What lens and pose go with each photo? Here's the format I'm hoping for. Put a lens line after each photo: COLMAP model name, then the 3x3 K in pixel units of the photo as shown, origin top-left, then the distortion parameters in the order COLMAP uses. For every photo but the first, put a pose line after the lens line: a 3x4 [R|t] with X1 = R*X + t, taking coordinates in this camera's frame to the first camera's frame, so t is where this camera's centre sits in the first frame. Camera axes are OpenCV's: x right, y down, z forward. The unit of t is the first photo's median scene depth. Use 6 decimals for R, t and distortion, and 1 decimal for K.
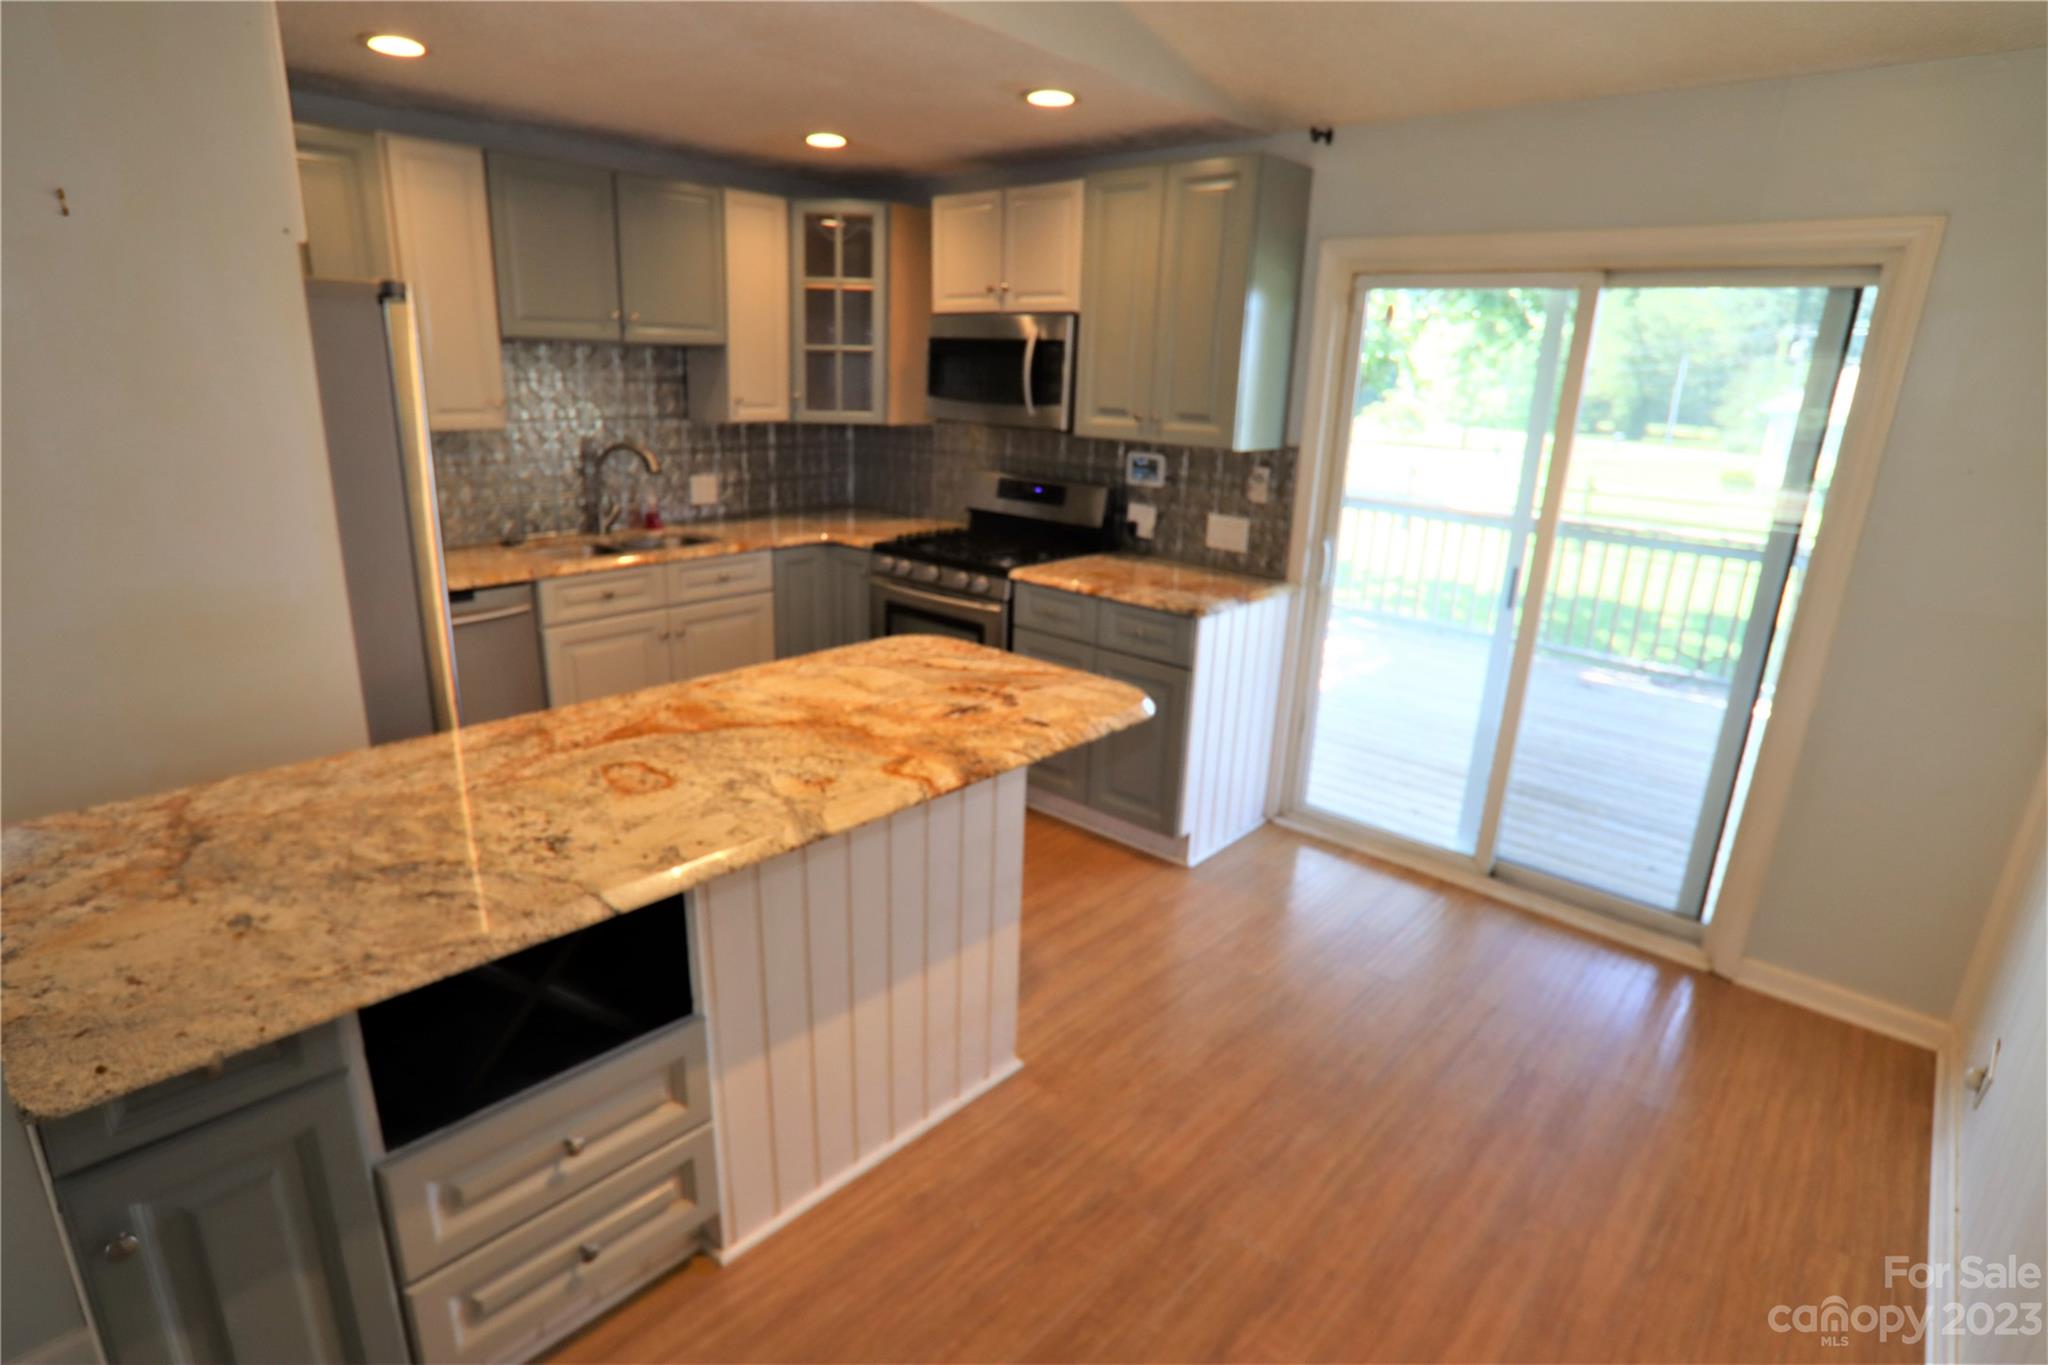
lens RADIAL K [[1041.0, 0, 1011.7], [0, 1041.0, 689.3], [0, 0, 1]] dist [-0.062466, 0.019873]
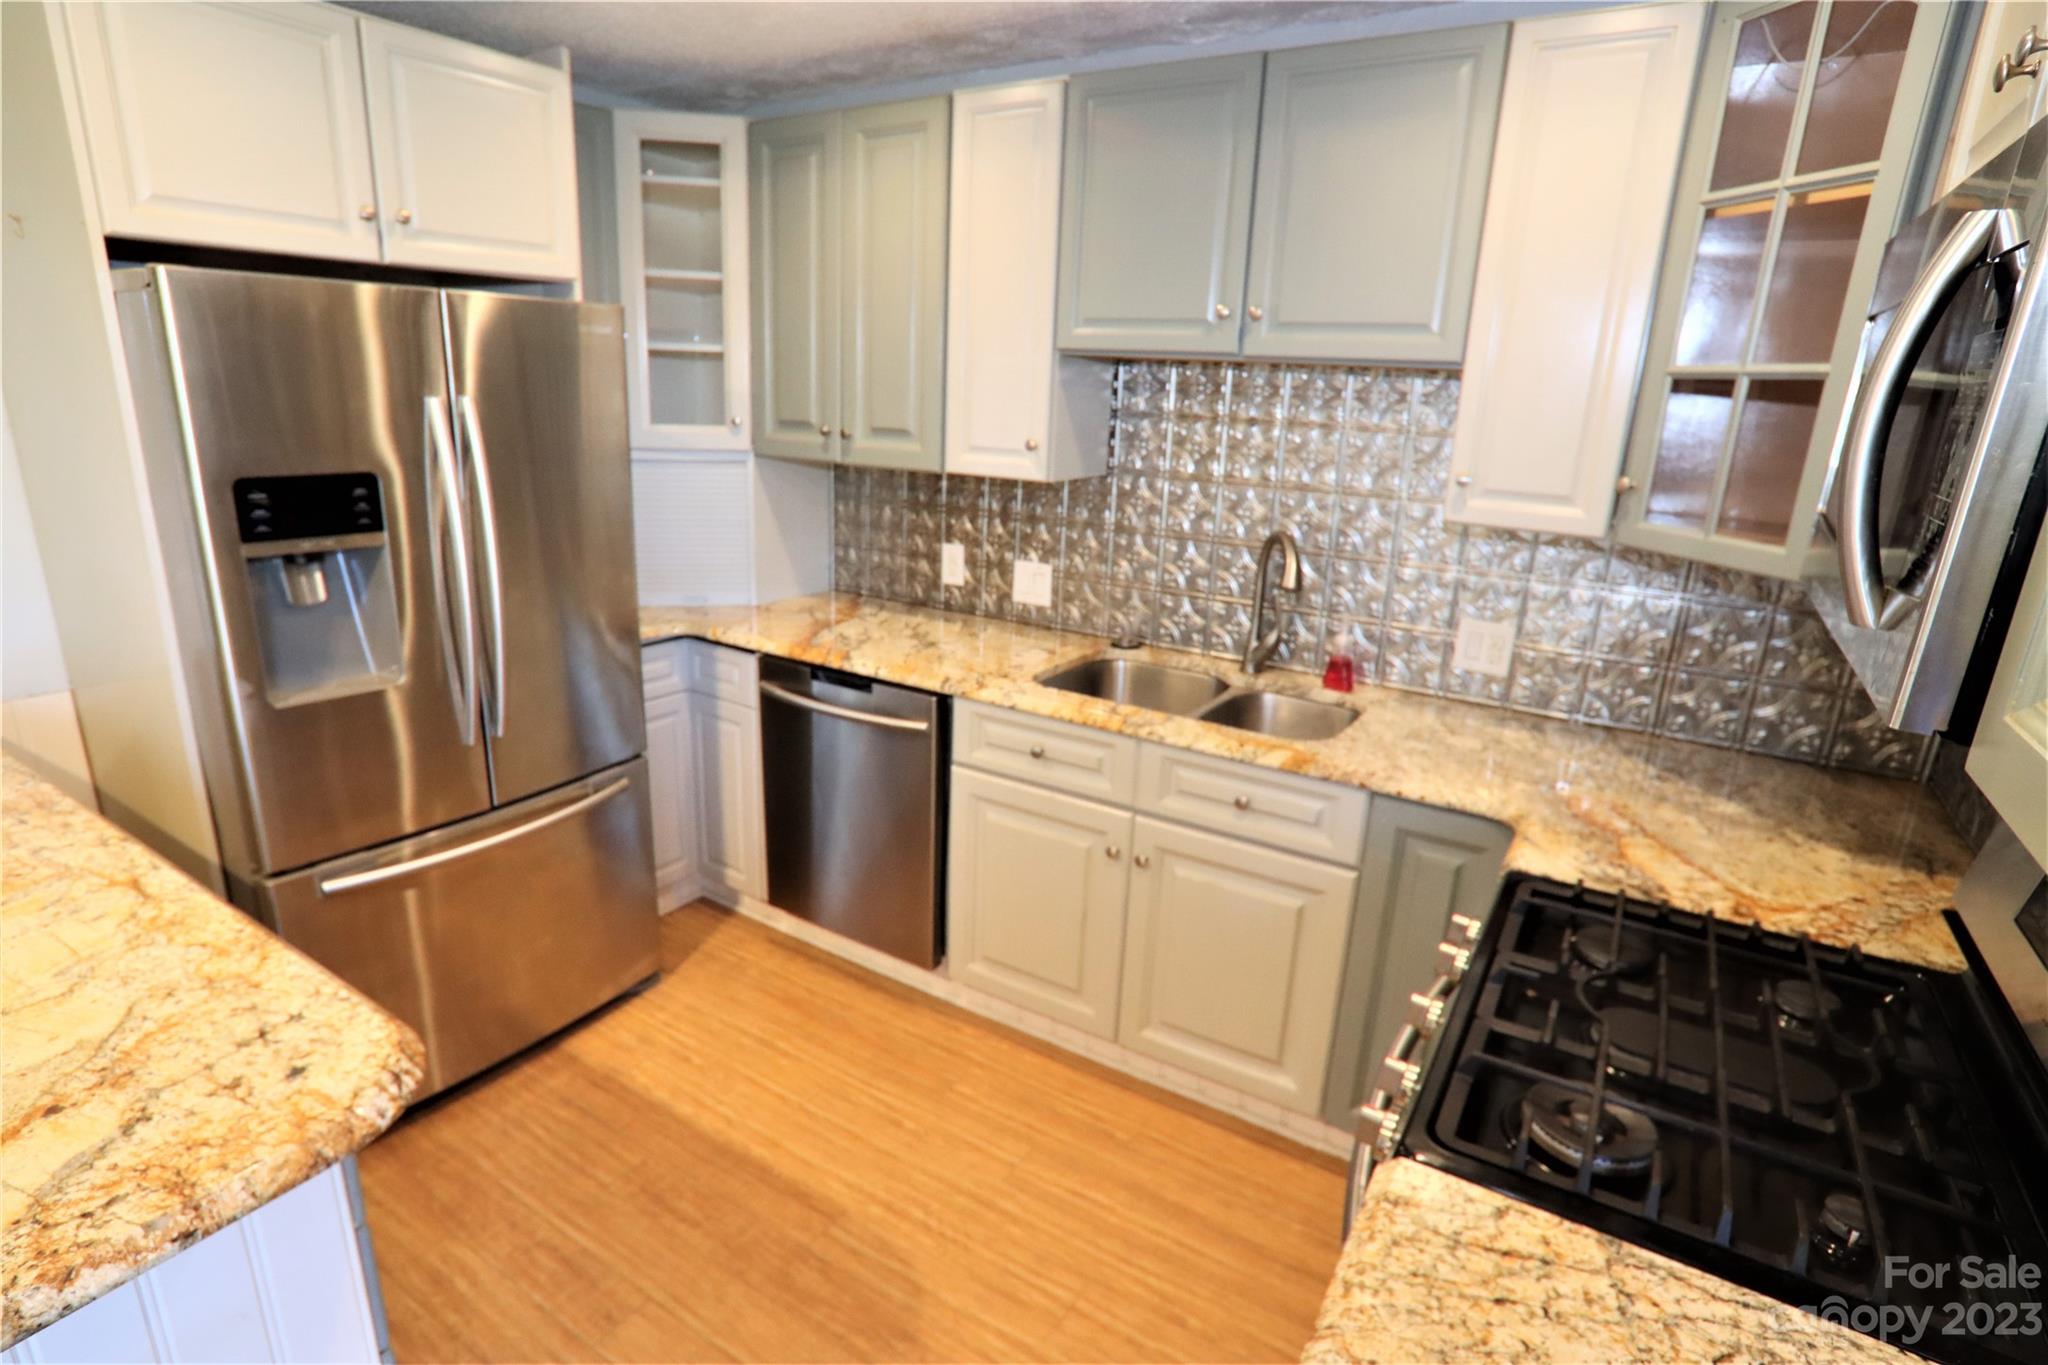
lens RADIAL K [[1041.0, 0, 1013.1], [0, 1041.0, 693.4], [0, 0, 1]] dist [-0.062466, 0.019873]
pose [[0.166050, 0.260862, -0.950988, 0.228610], [-0.320439, 0.926315, 0.198142, -0.277041], [0.932602, 0.271832, 0.237405, 0.924553]]
